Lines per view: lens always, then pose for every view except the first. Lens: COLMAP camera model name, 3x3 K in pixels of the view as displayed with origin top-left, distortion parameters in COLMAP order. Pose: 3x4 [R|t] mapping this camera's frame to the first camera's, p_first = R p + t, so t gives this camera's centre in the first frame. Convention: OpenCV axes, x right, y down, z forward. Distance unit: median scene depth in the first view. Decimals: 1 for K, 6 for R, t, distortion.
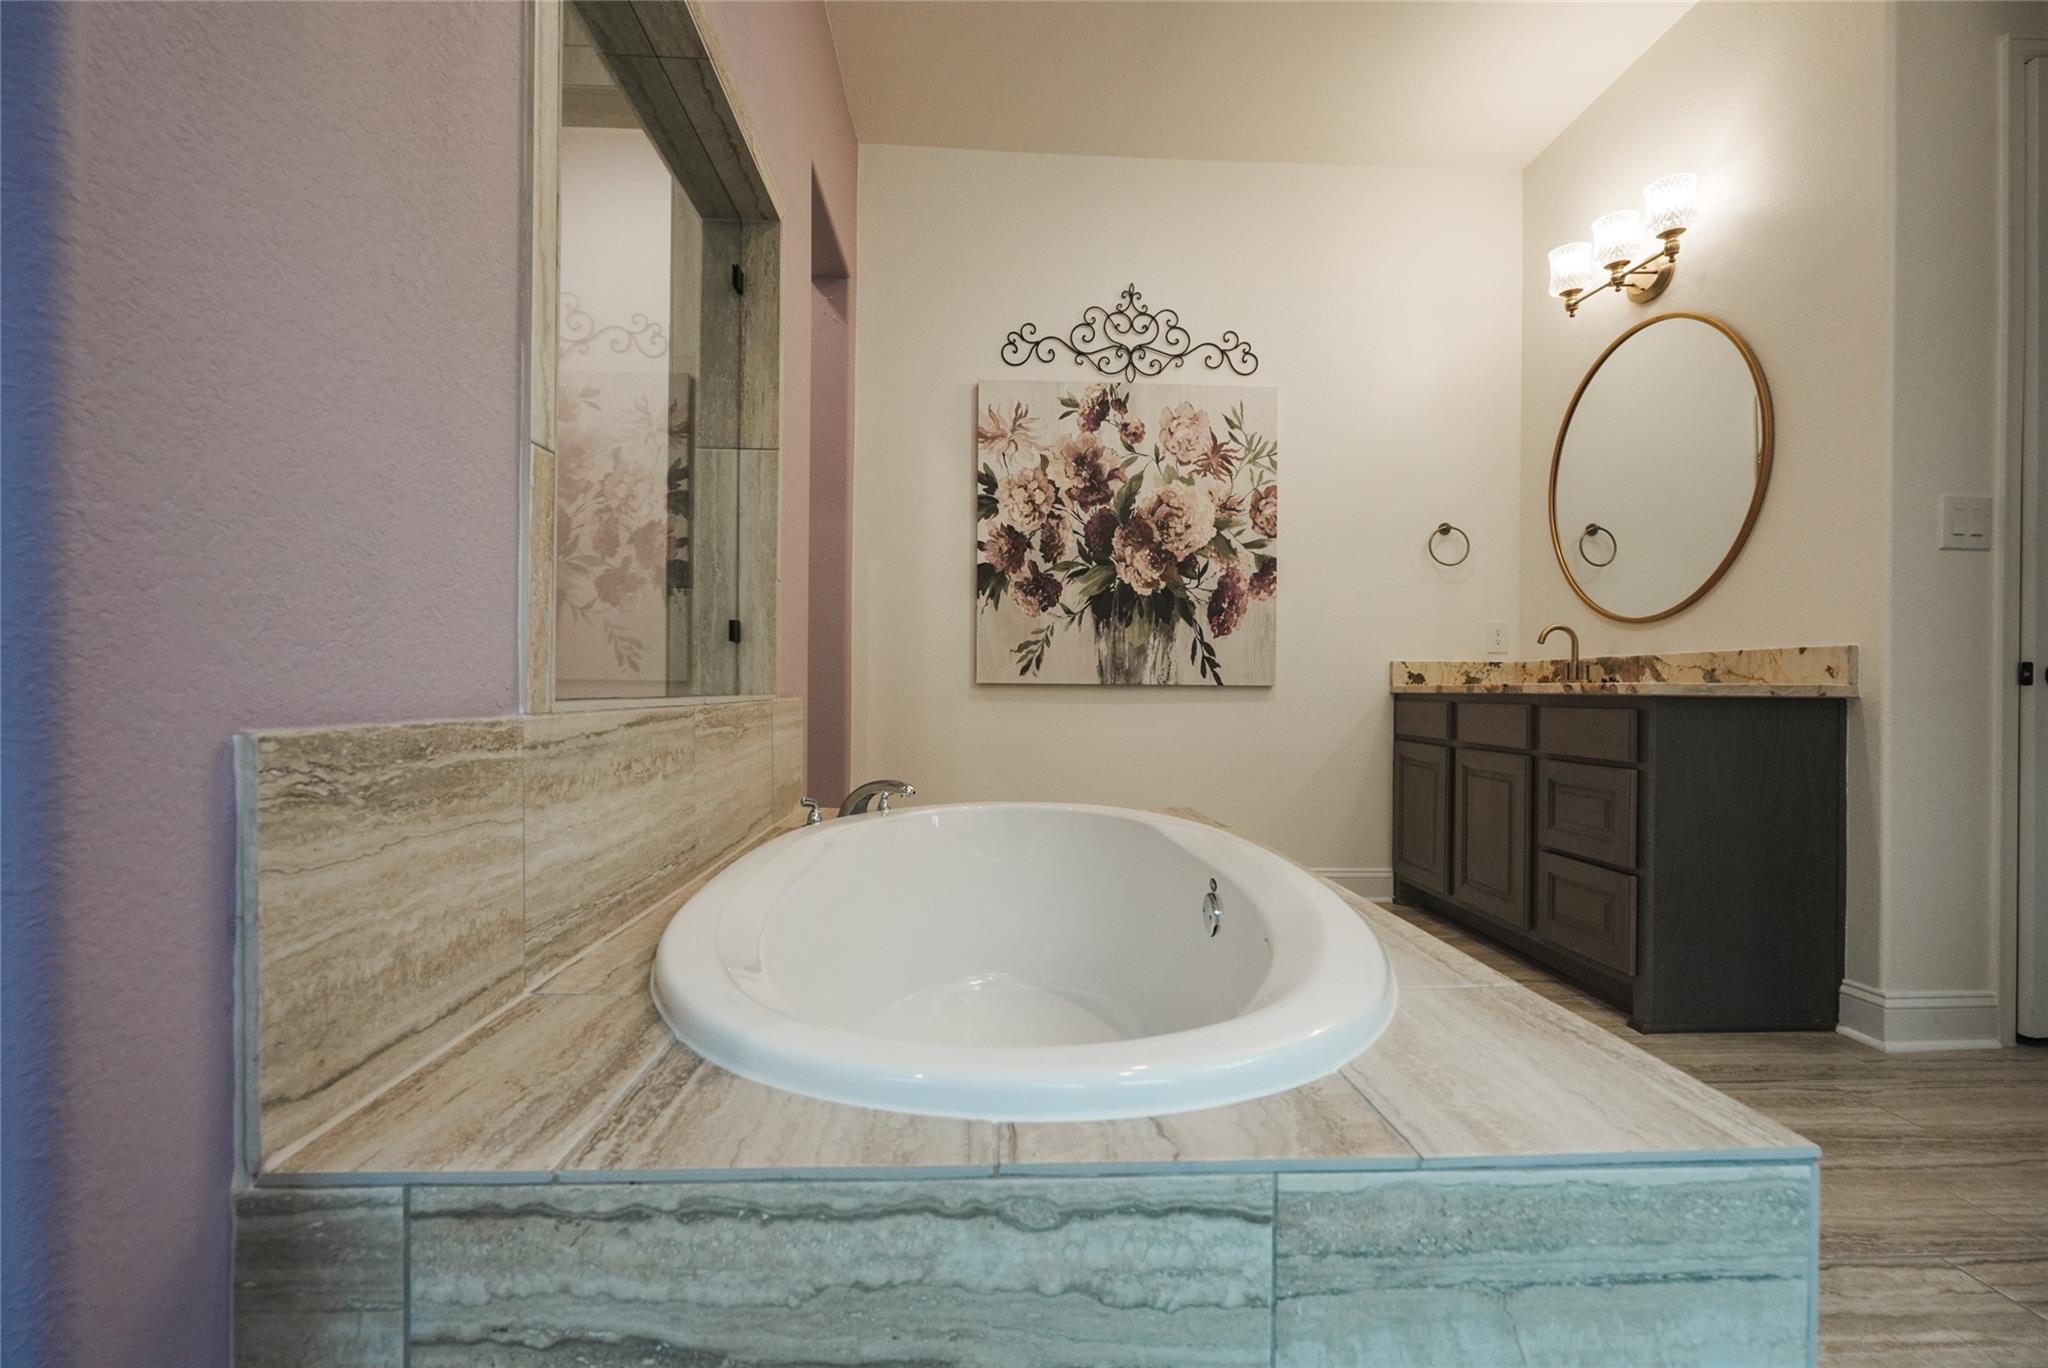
lens RADIAL K [[954.9, 0, 1024.2], [0, 954.9, 694.1], [0, 0, 1]] dist [0.000098, -0.000313]
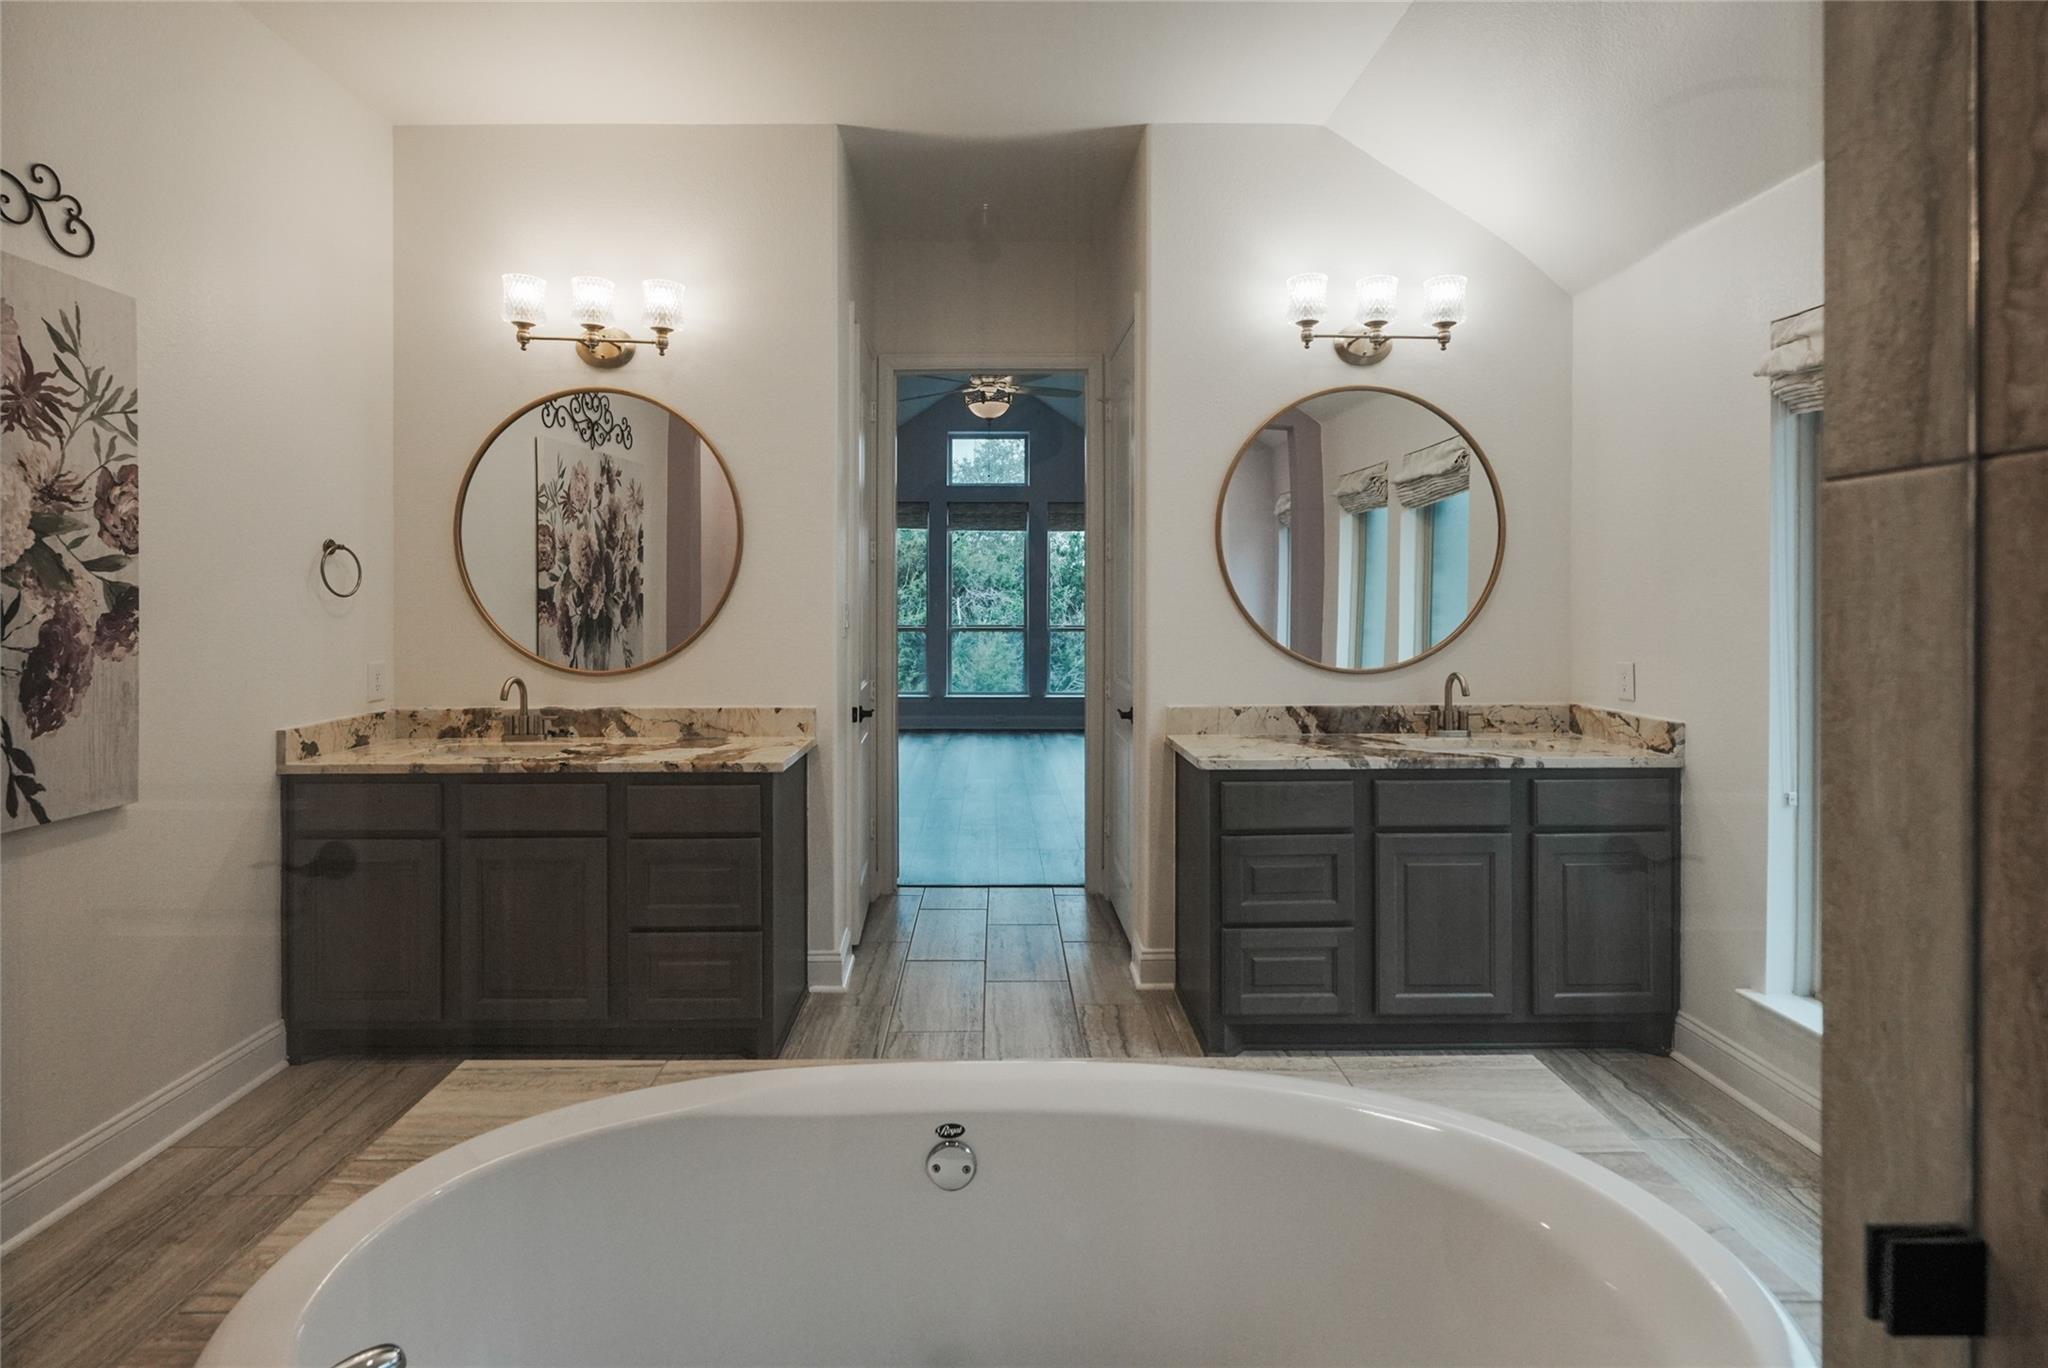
lens RADIAL K [[954.9, 0, 1007.2], [0, 954.9, 595.0], [0, 0, 1]] dist [0.000098, -0.000313]
pose [[0.015062, -0.006871, 0.999863, -0.322780], [-0.002290, 0.999974, 0.006906, -0.143248], [-0.999884, -0.002394, 0.015046, 0.450016]]
